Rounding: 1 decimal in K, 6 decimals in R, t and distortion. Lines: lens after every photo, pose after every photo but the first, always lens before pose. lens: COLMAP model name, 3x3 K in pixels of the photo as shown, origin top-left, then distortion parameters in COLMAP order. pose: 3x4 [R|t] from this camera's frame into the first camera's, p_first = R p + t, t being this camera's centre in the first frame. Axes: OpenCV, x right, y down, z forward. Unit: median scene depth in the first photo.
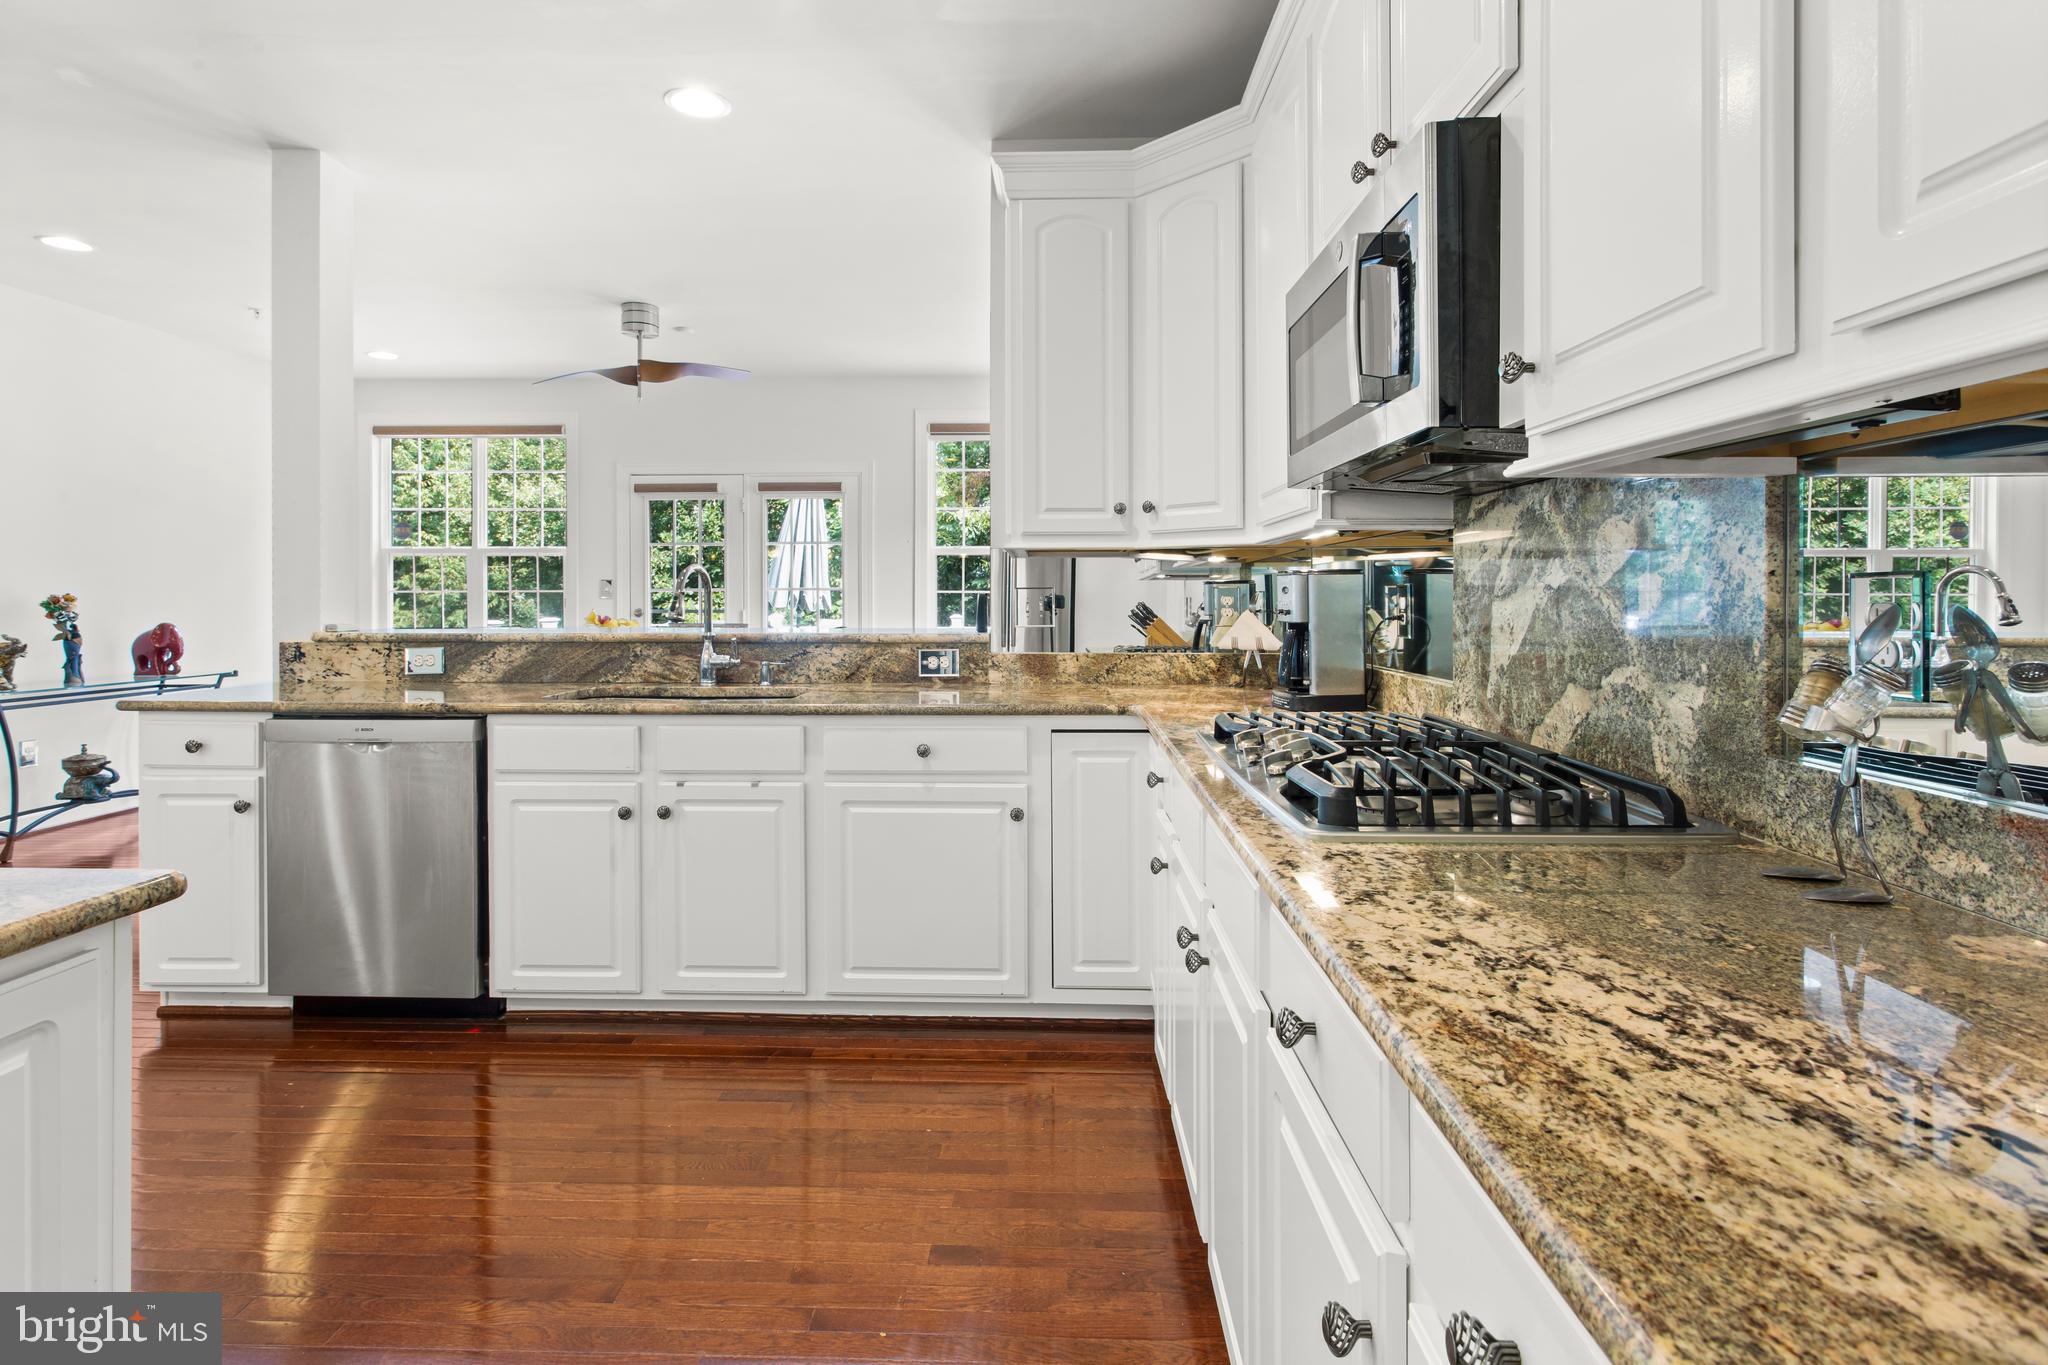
lens RADIAL K [[1004.5, 0, 1022.5], [0, 1004.5, 604.6], [0, 0, 1]] dist [0.000328, 0.000499]
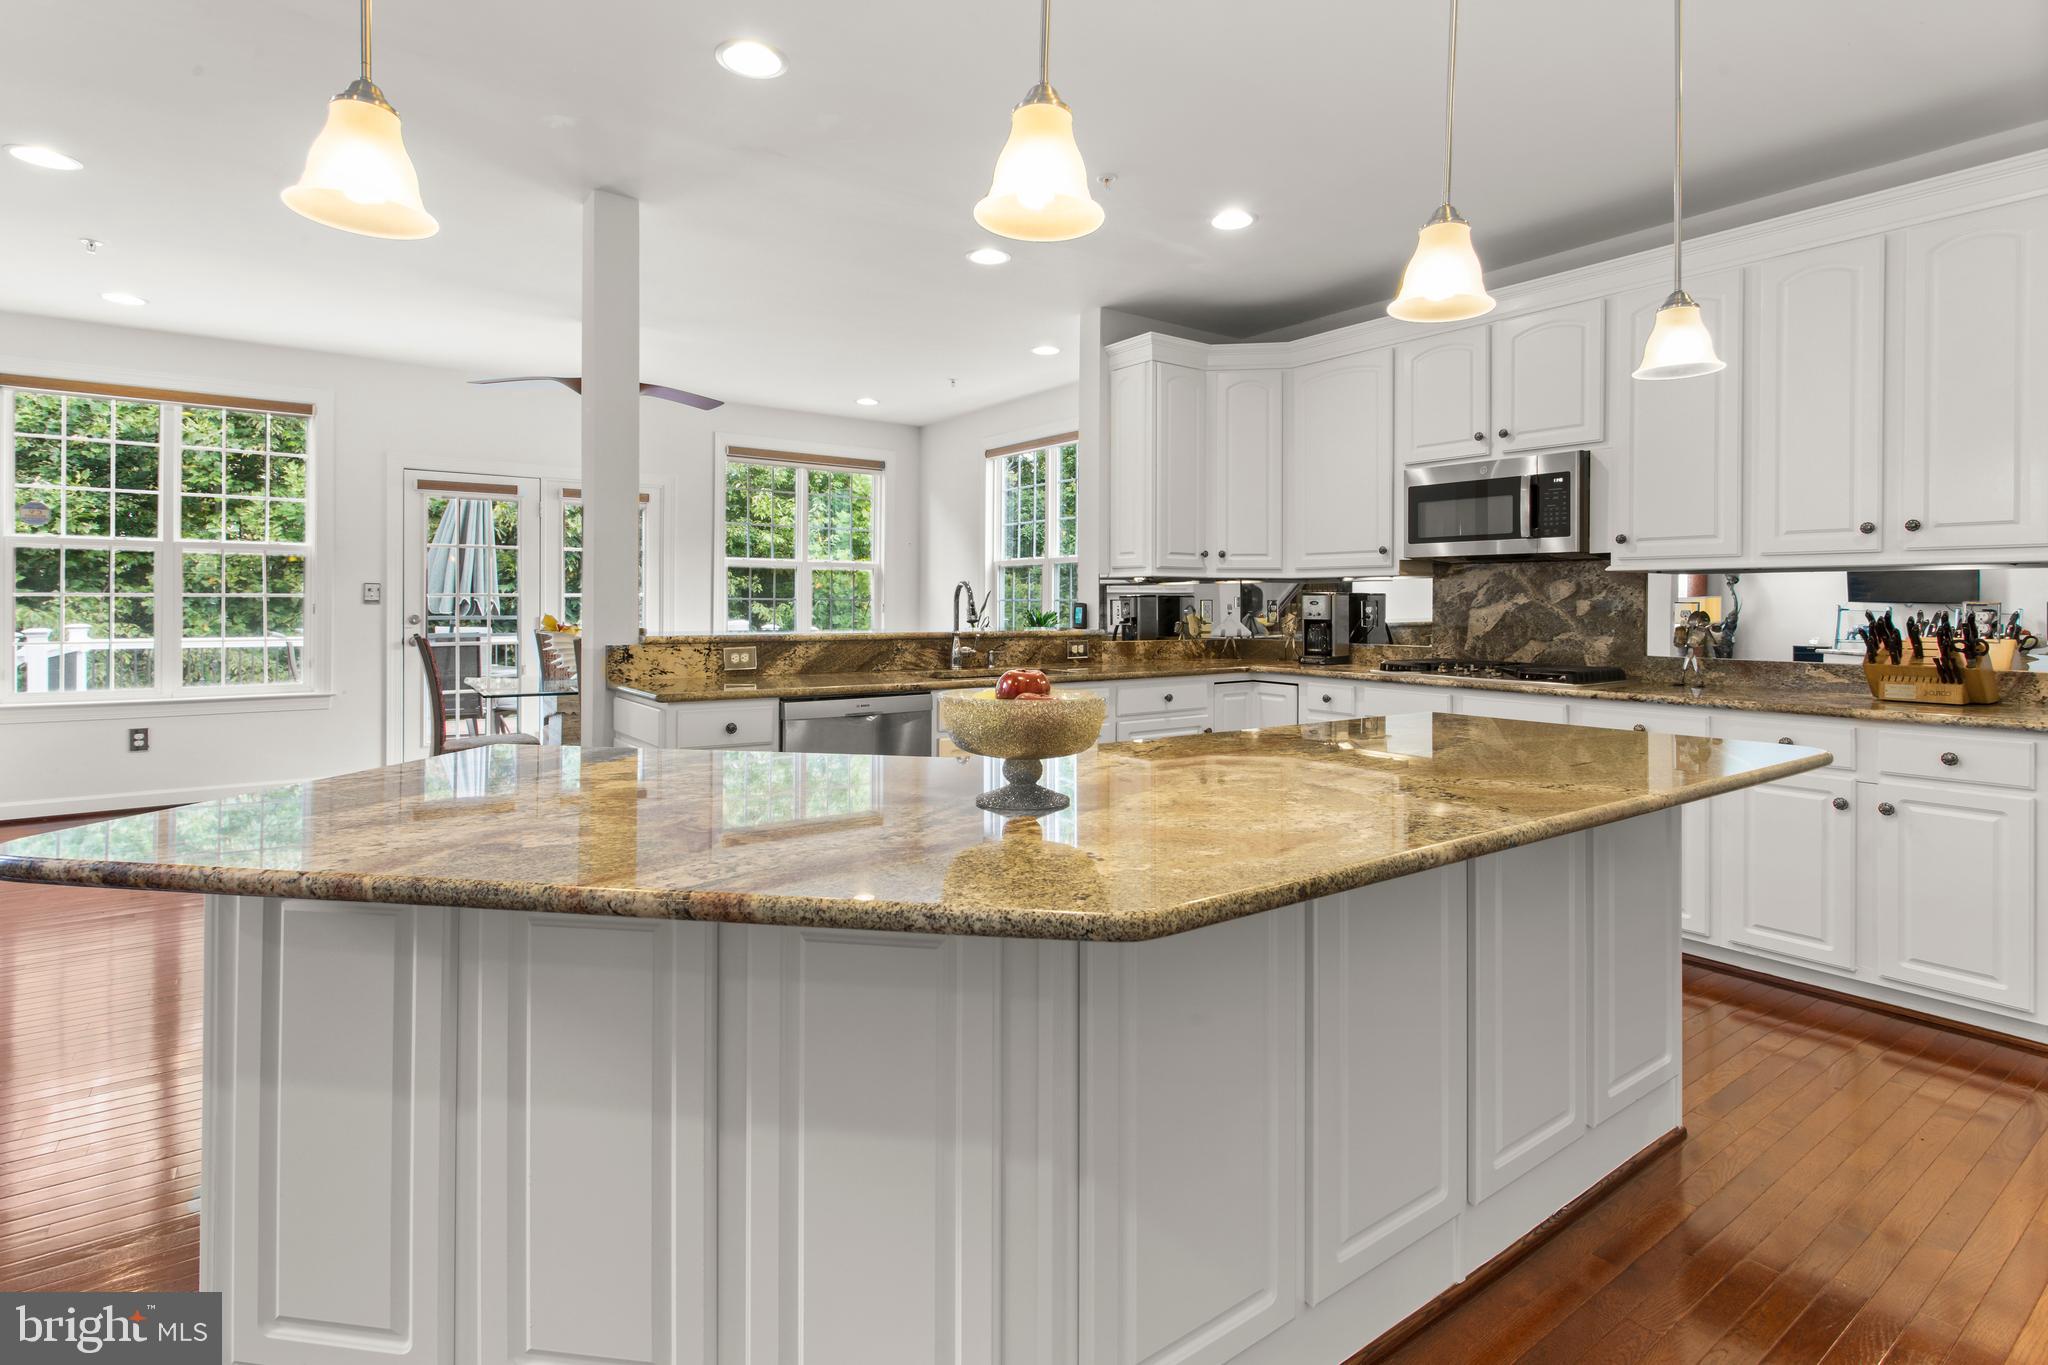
lens RADIAL K [[984.8, 0, 1029.9], [0, 984.8, 611.2], [0, 0, 1]] dist [0.000265, -0.000128]
pose [[0.790592, -0.000466, 0.612343, -1.036118], [0.000149, 1.000000, 0.000568, 0.000159], [-0.612343, -0.000358, 0.790592, -0.122126]]
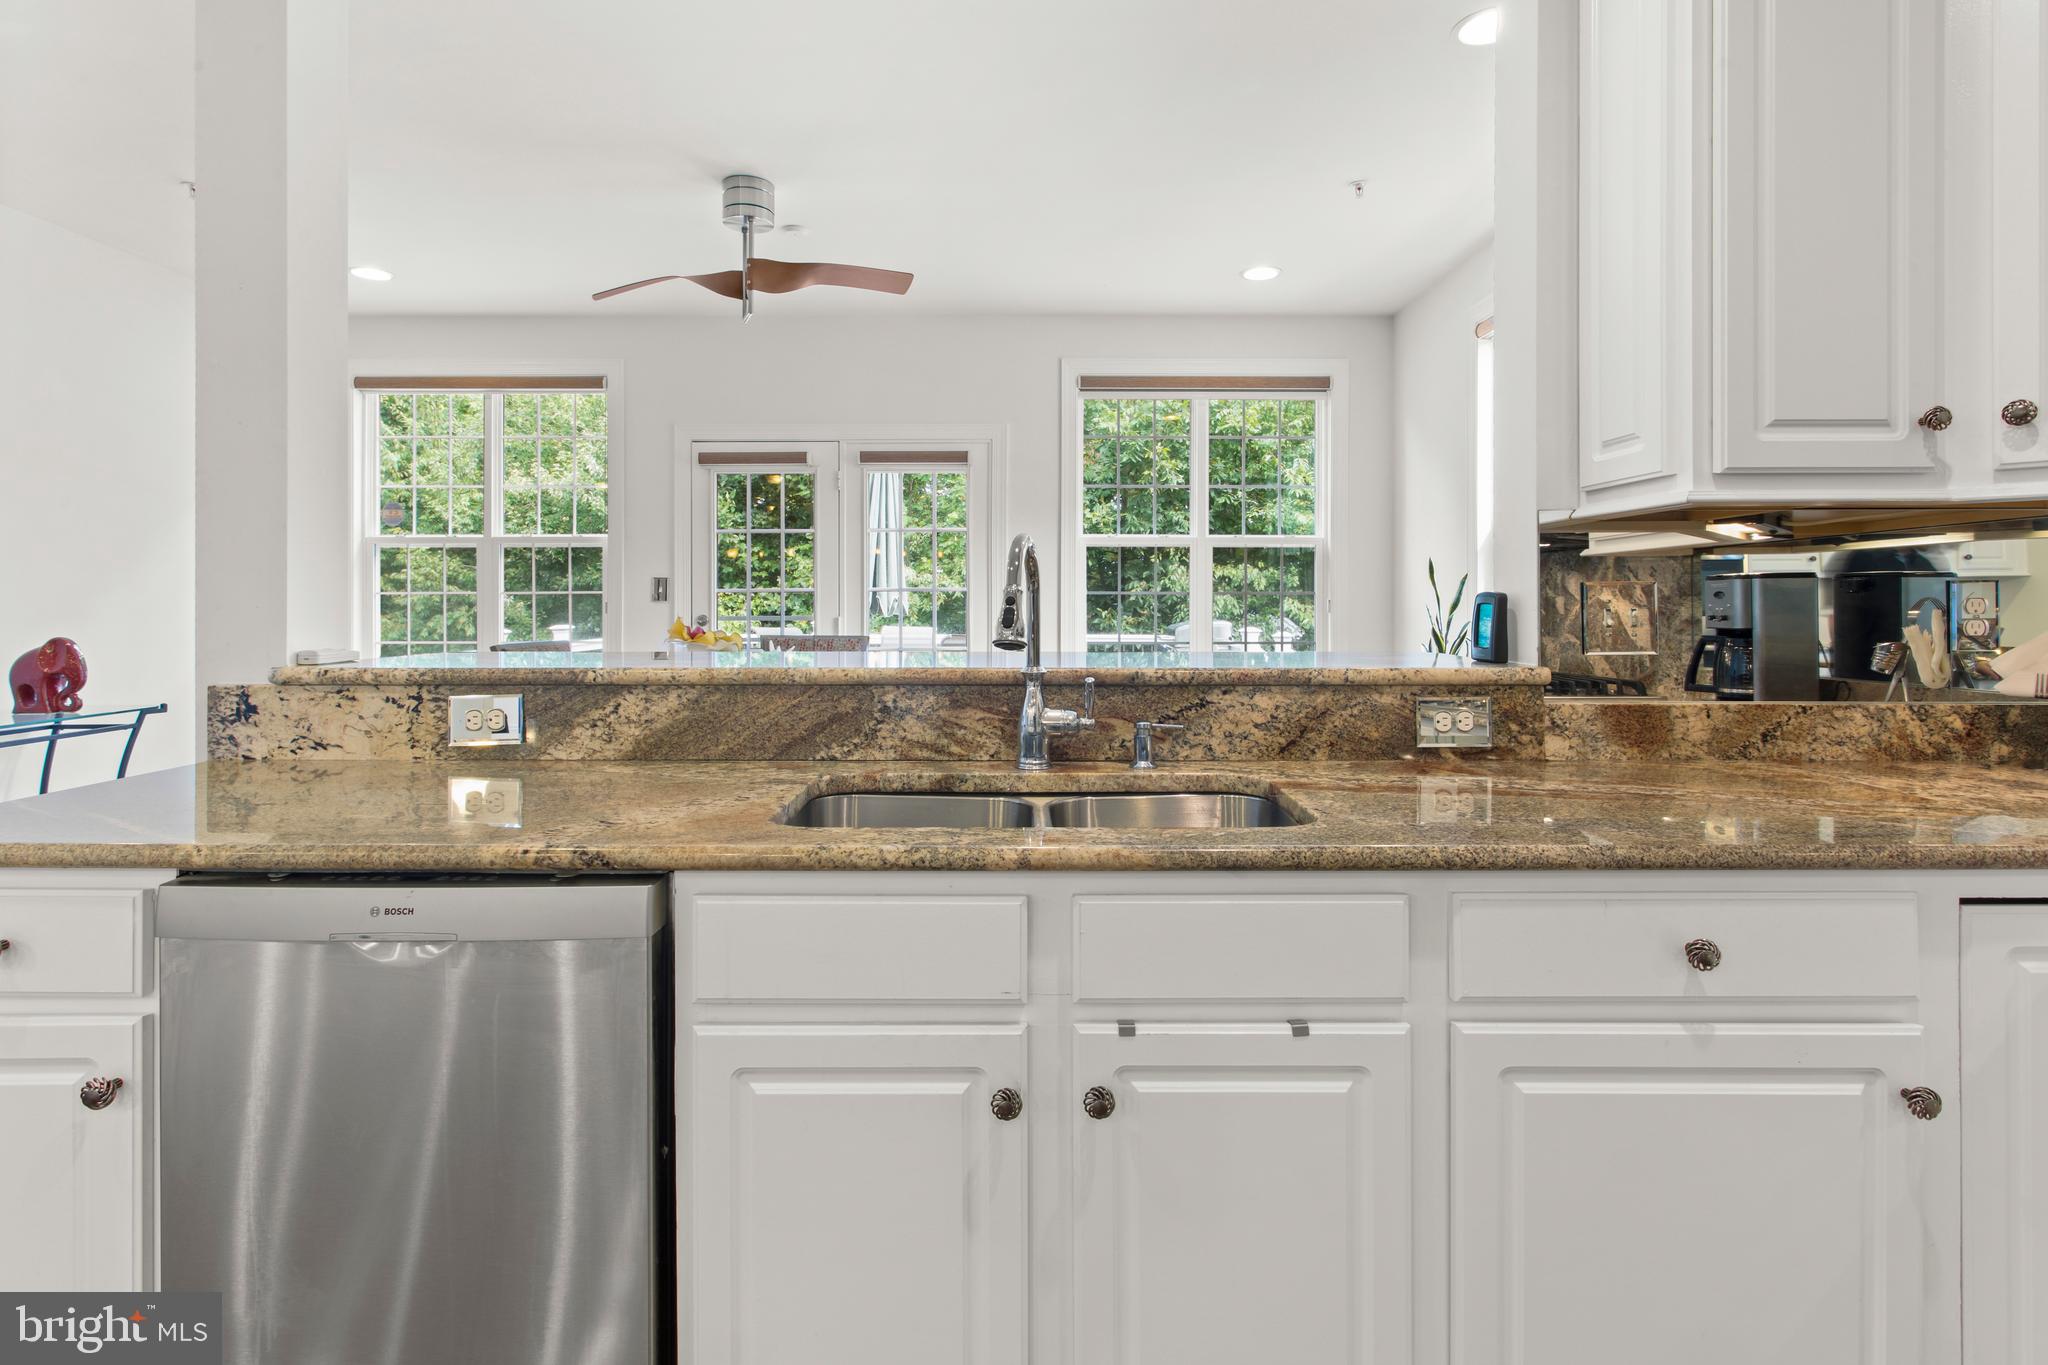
lens RADIAL K [[1008.4, 0, 1019.7], [0, 1008.4, 605.6], [0, 0, 1]] dist [-0.000870, 0.000278]
pose [[0.999789, -0.000653, 0.020513, -0.324371], [0.000688, 0.999998, -0.001704, -0.003426], [-0.020512, 0.001717, 0.999788, 0.462529]]
